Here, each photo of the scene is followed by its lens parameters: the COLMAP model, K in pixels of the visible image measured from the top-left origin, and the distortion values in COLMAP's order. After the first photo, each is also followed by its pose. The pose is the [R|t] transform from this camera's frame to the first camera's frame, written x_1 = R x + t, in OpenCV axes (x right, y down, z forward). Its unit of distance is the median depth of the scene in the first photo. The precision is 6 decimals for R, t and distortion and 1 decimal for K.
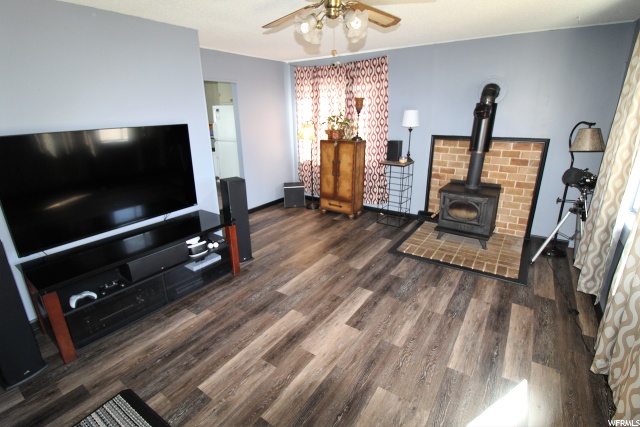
lens RADIAL K [[308.7, 0, 319.2], [0, 308.7, 207.0], [0, 0, 1]] dist [0.000889, -0.016400]
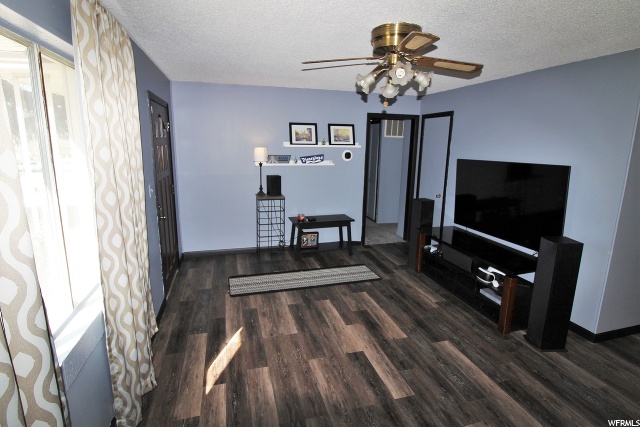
lens RADIAL K [[325.9, 0, 320.0], [0, 325.9, 213.5], [0, 0, 1]] dist [-0.001861, -0.000514]
pose [[-0.639427, 0.164930, -0.750954, 0.616922], [-0.239903, 0.885157, 0.398678, -0.288717], [0.730465, 0.435082, -0.526426, 0.852310]]
